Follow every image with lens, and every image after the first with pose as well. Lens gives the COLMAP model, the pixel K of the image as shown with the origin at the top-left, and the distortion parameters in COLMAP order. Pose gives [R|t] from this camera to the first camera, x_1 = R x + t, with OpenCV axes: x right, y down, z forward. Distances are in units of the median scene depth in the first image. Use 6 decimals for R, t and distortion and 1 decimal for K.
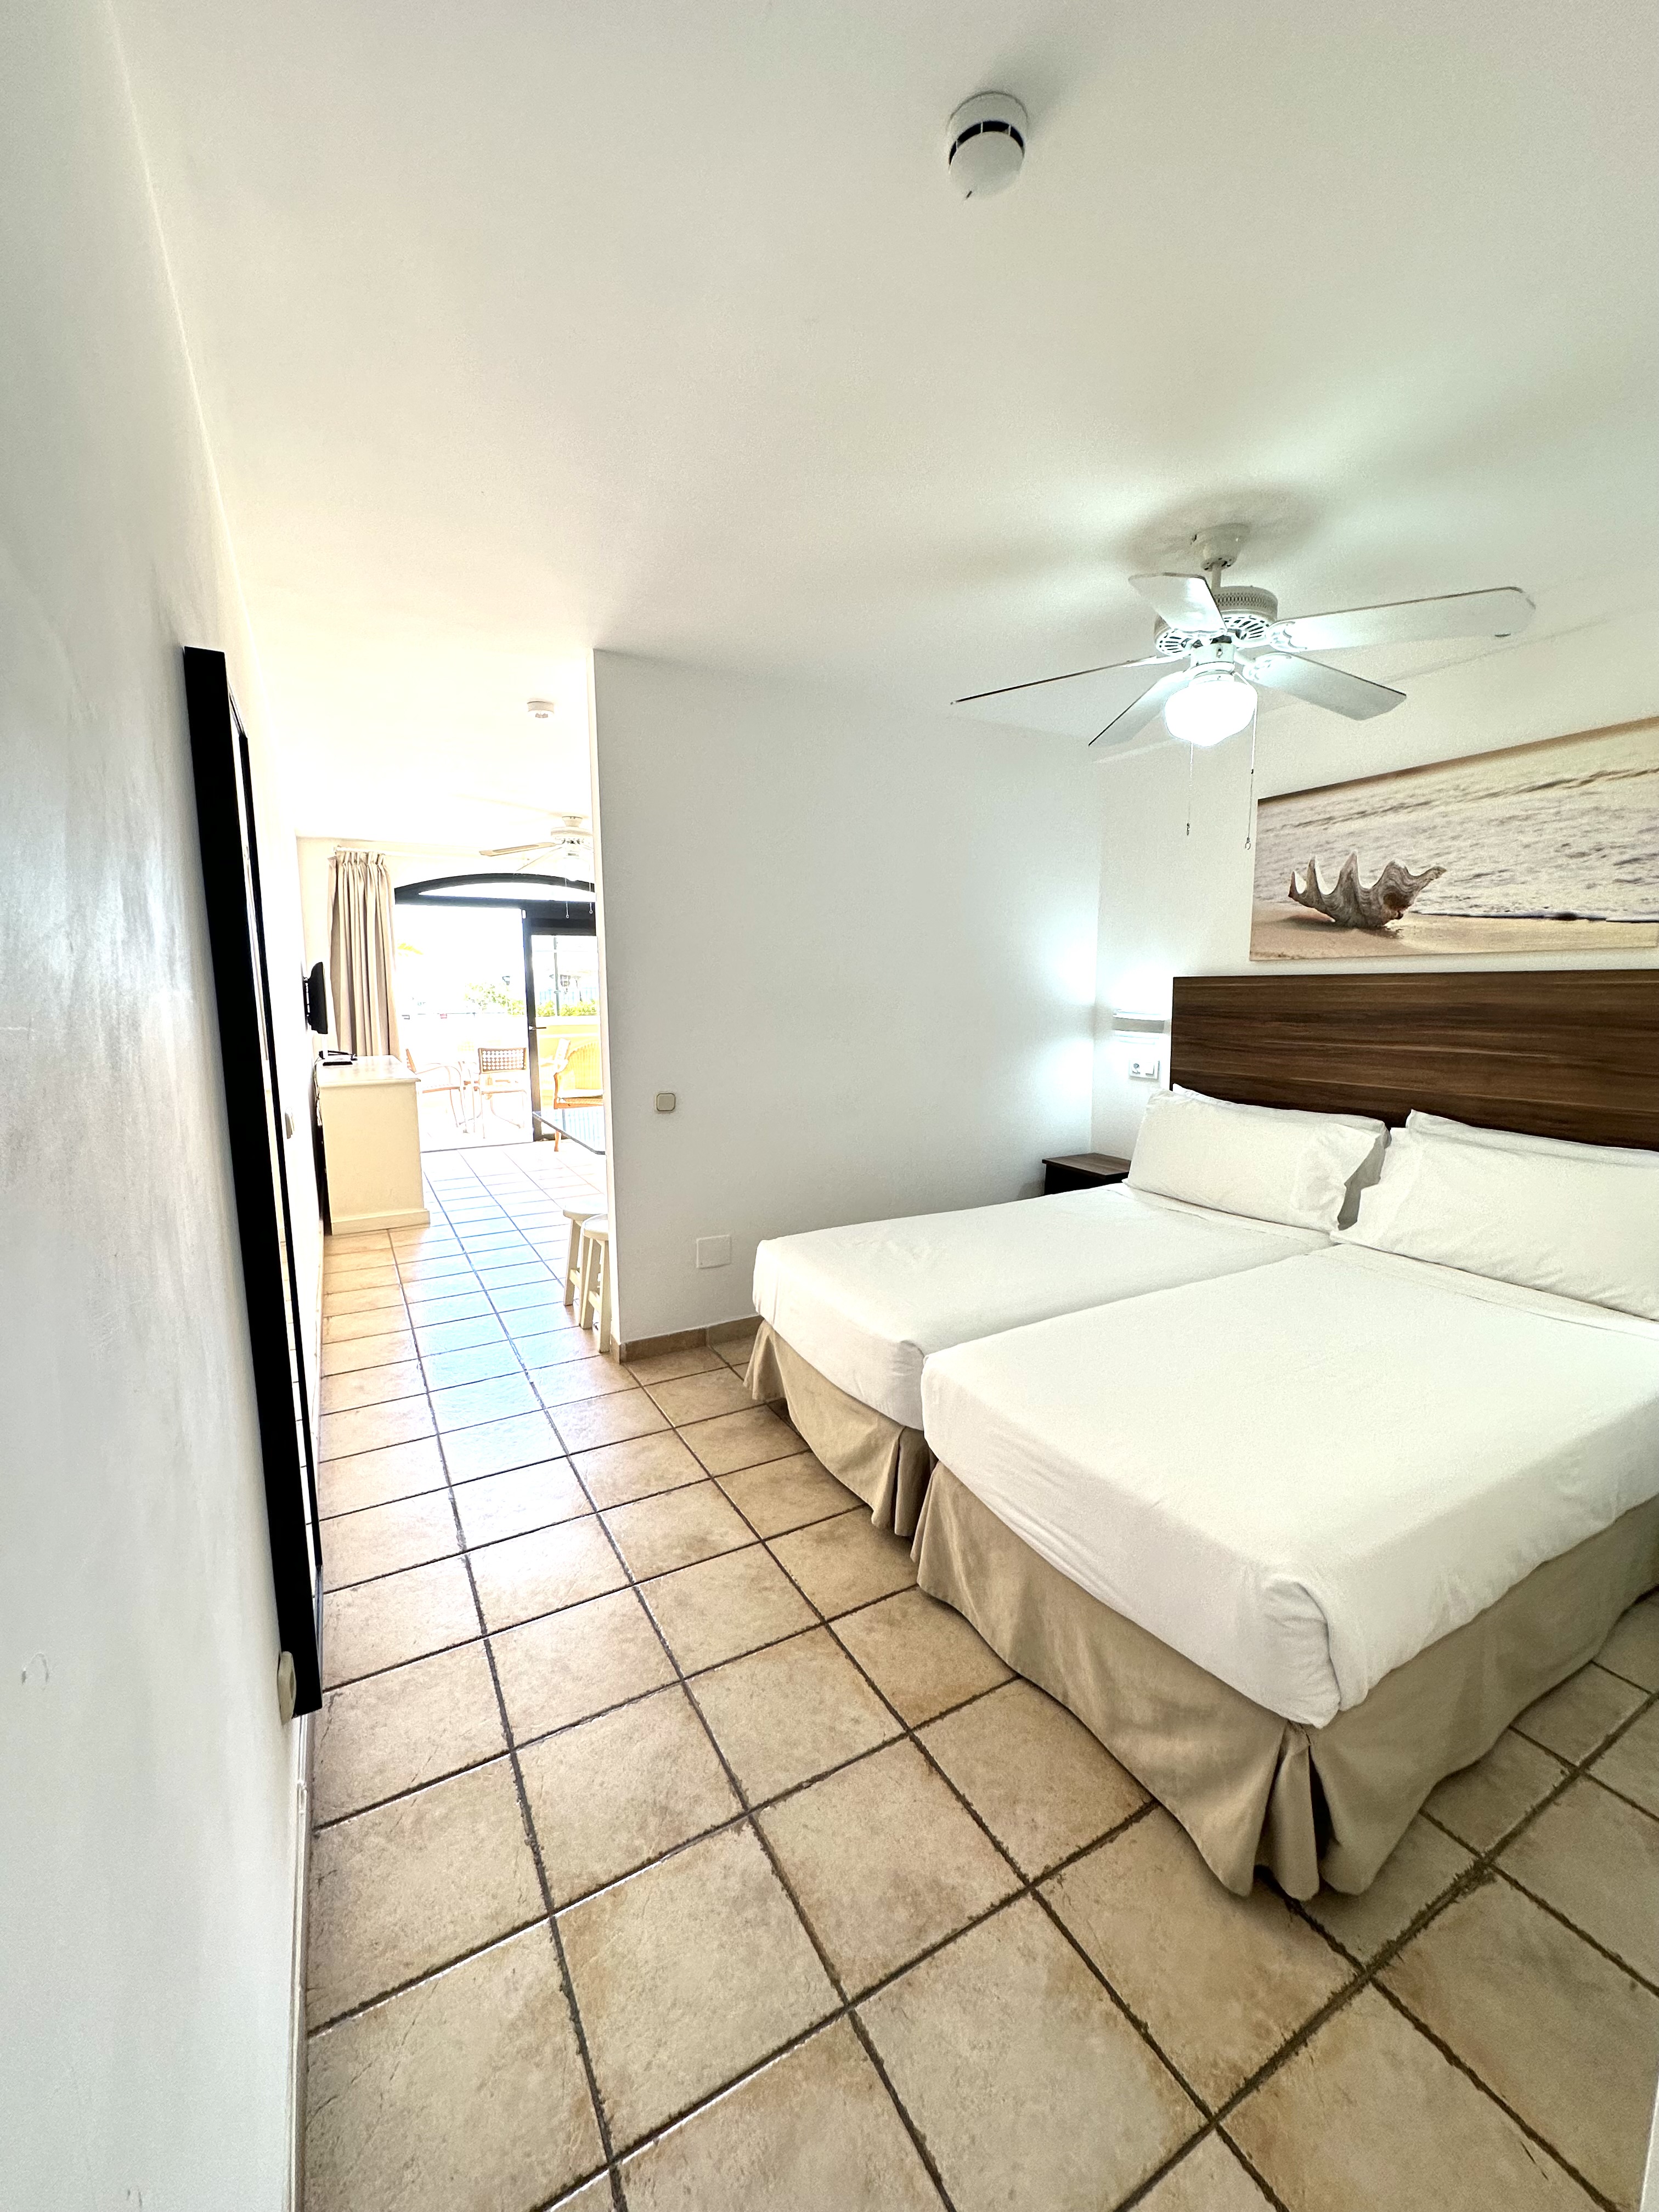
lens RADIAL K [[882.4, 0, 829.5], [0, 882.4, 1106.0], [0, 0, 1]] dist [-0.008249, -0.000082]
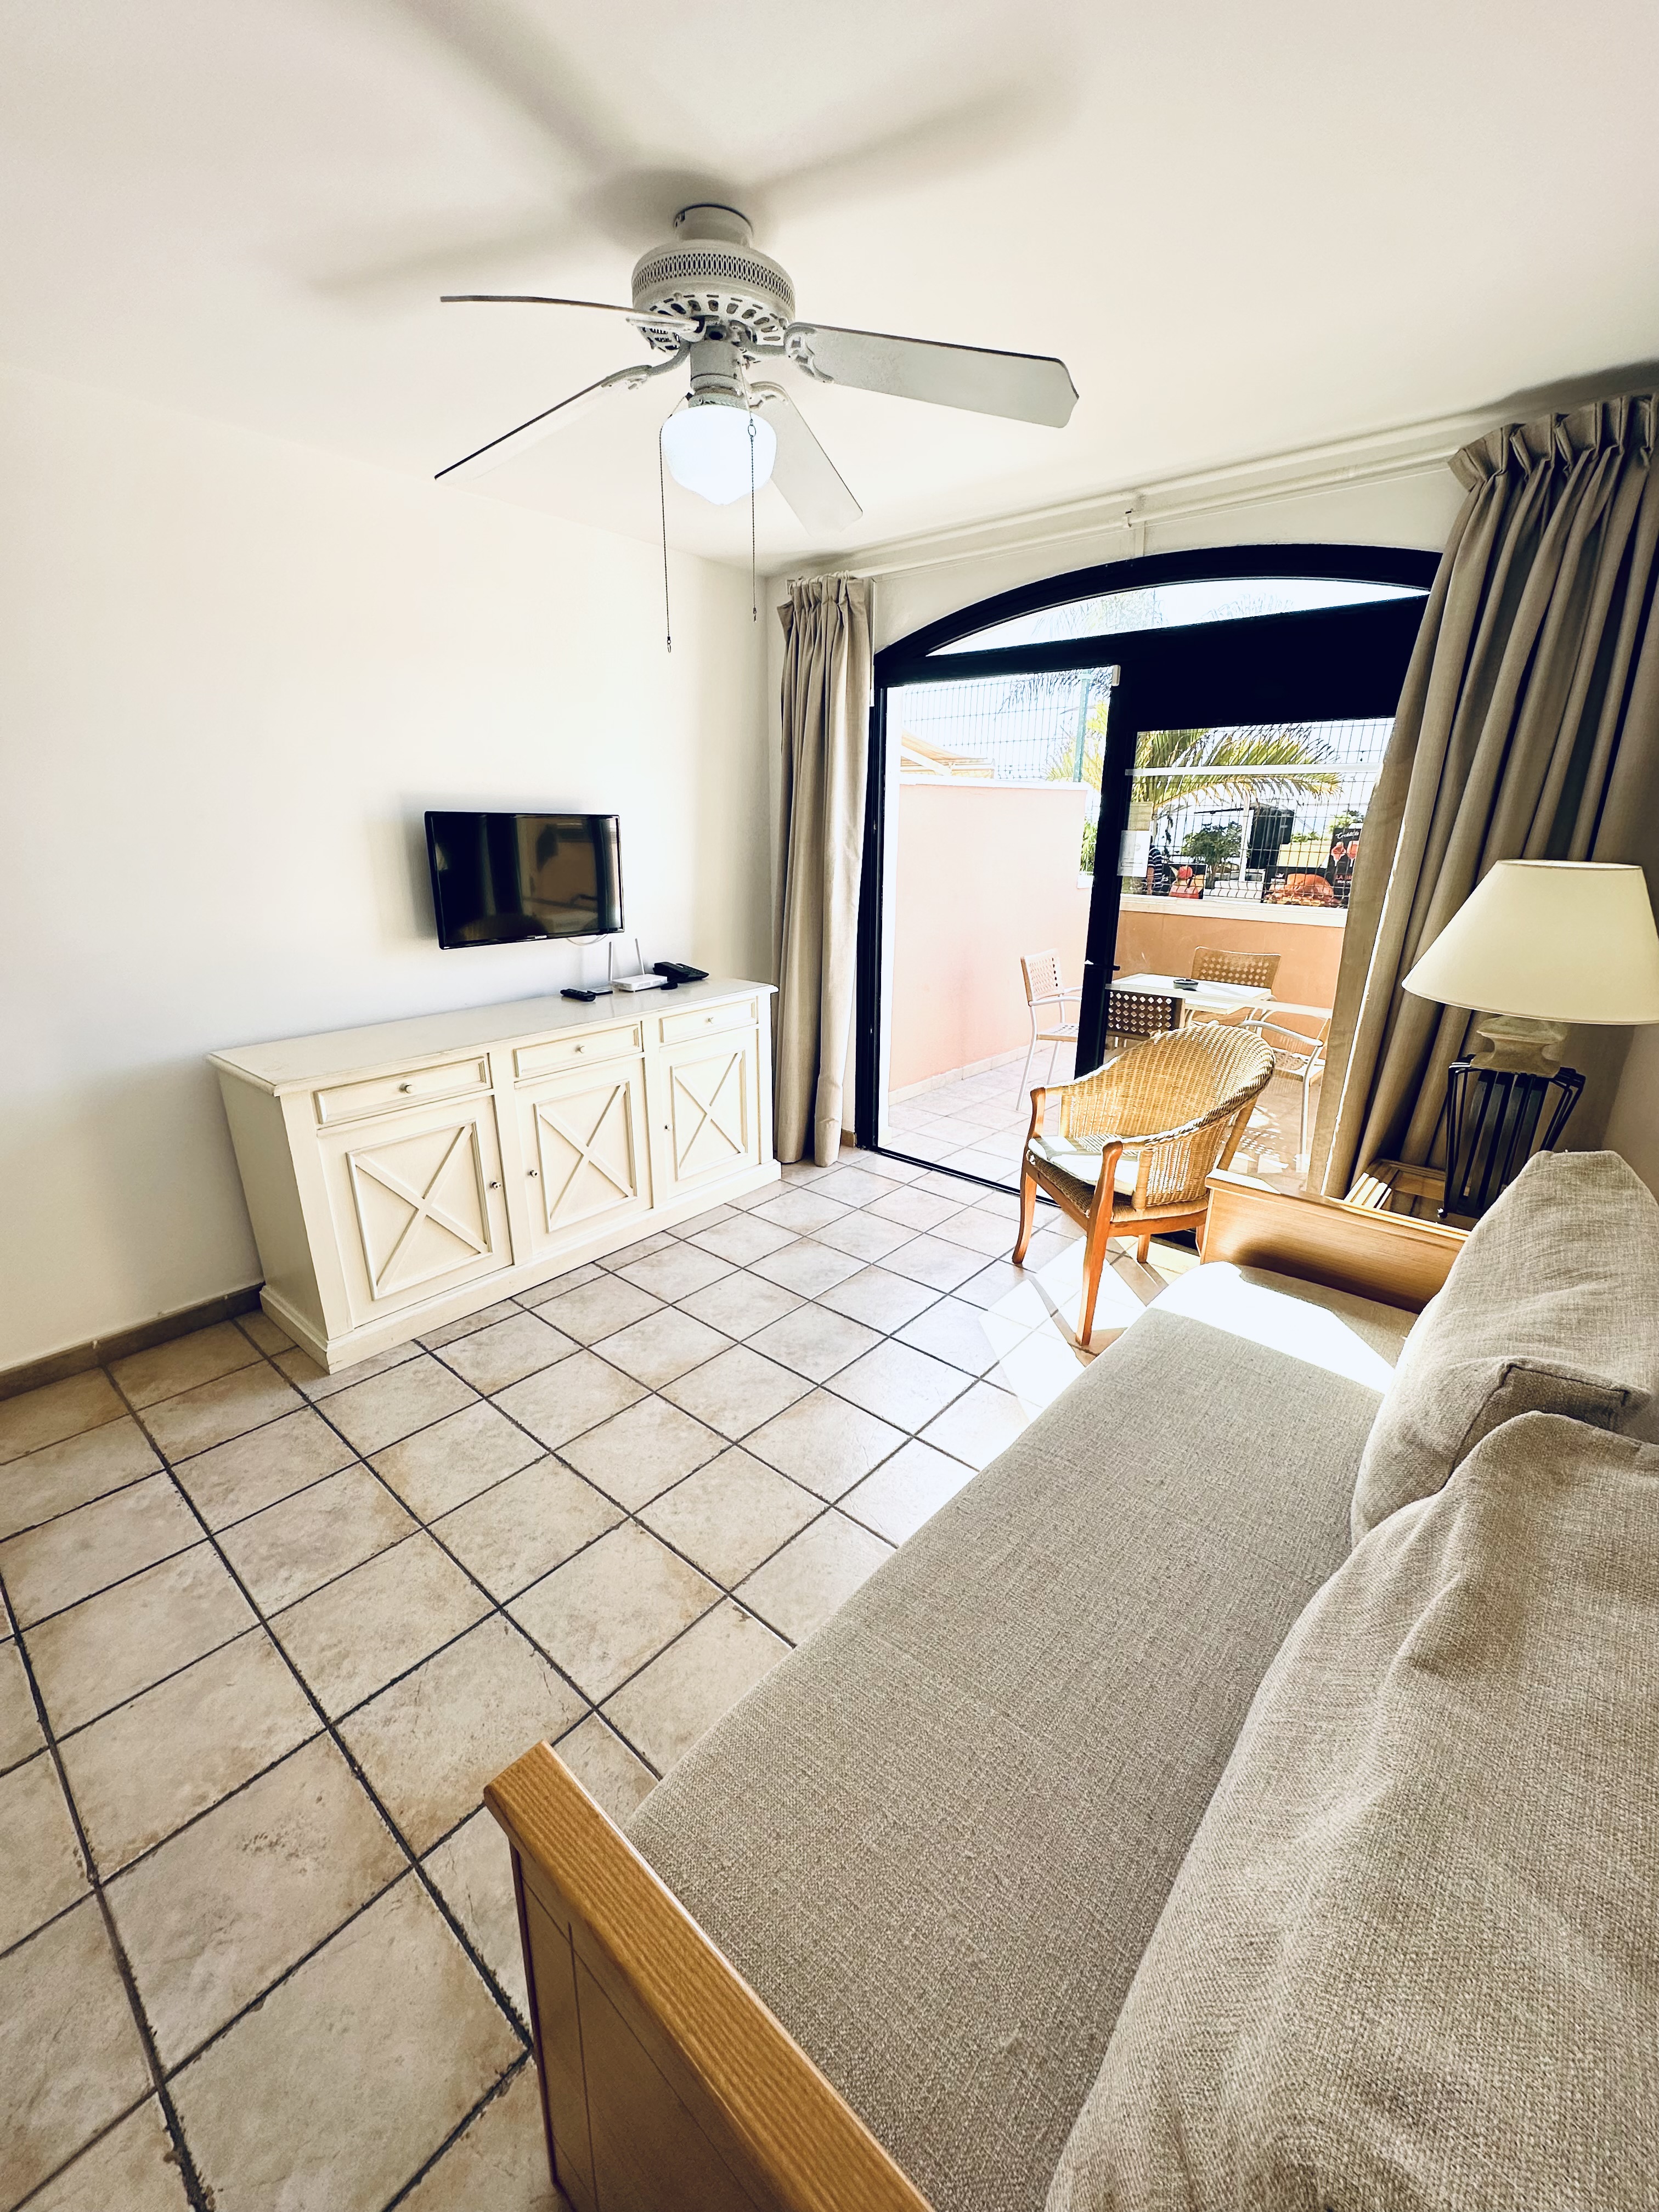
lens RADIAL K [[883.7, 0, 827.5], [0, 883.7, 1113.4], [0, 0, 1]] dist [-0.000761, 0.000038]
pose [[0.337456, 0.304320, -0.890793, 0.001650], [-0.145370, 0.951797, 0.270091, -0.012111], [0.930049, 0.038351, 0.365429, 0.074124]]
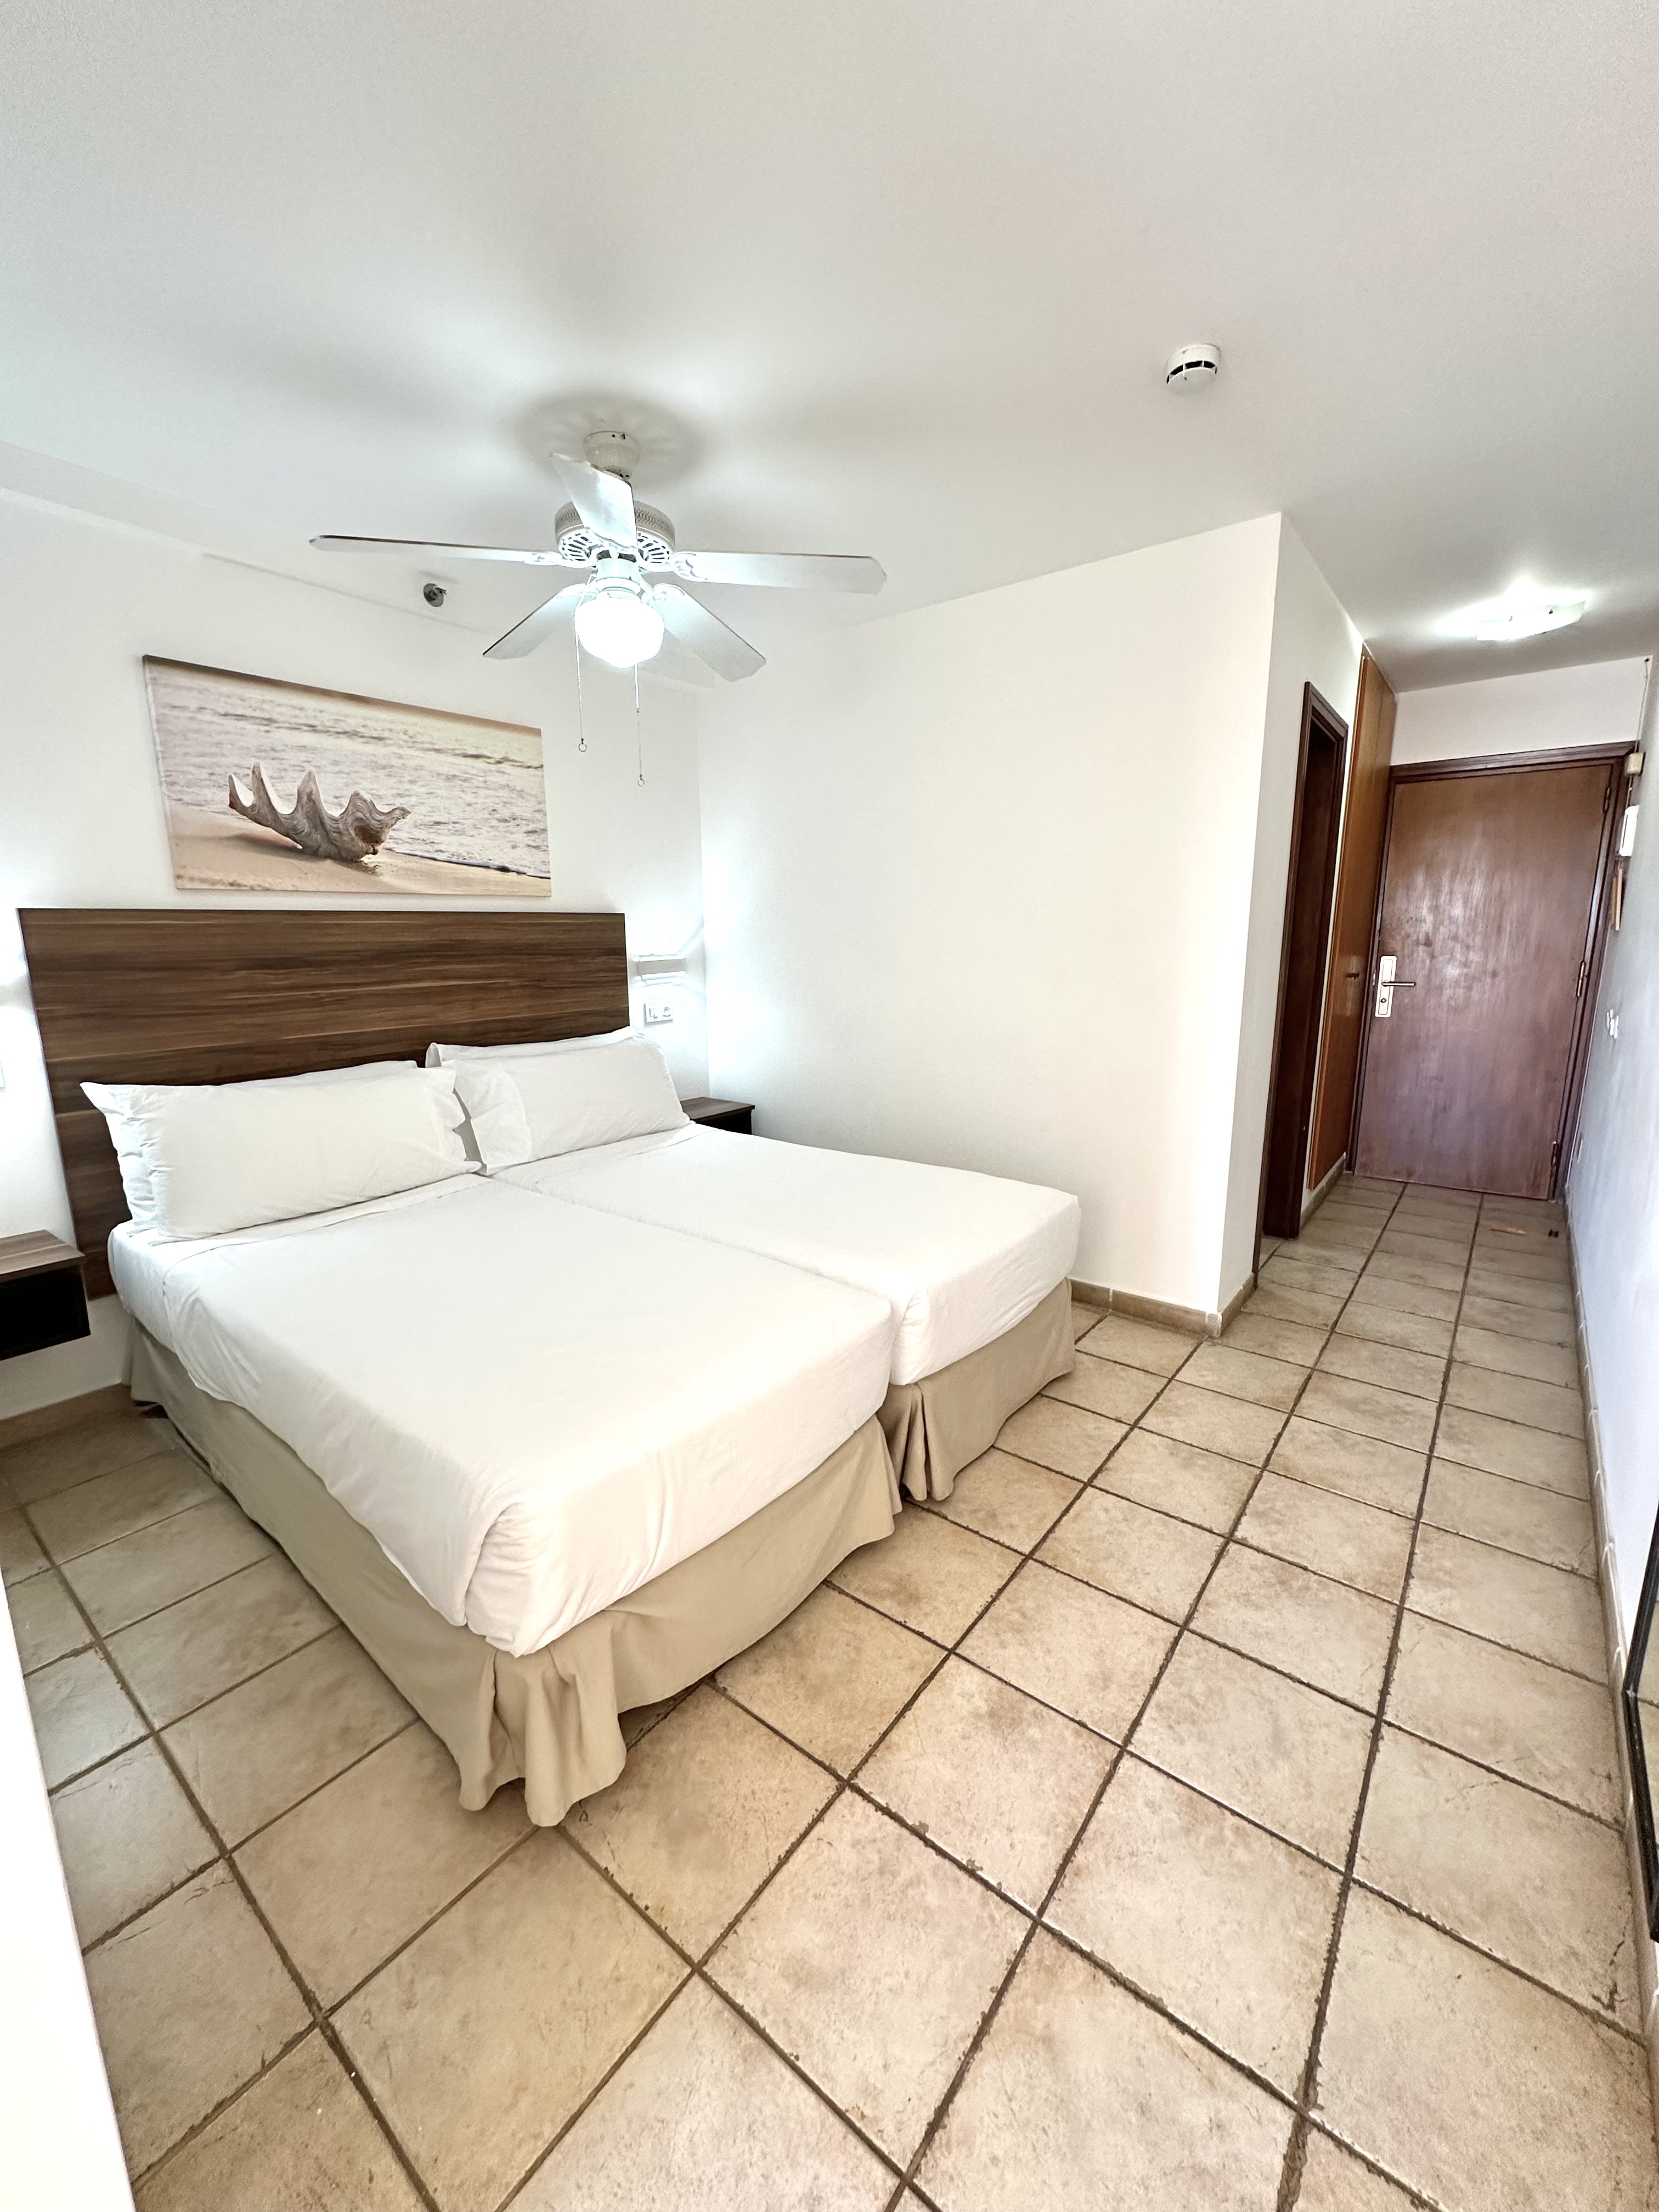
lens RADIAL K [[880.2, 0, 832.0], [0, 880.2, 1097.6], [0, 0, 1]] dist [0.006899, -0.000010]
pose [[-0.385228, -0.169373, 0.907145, -0.506073], [0.131716, 0.962856, 0.235710, -0.123747], [-0.913373, 0.210288, -0.348610, 0.986593]]
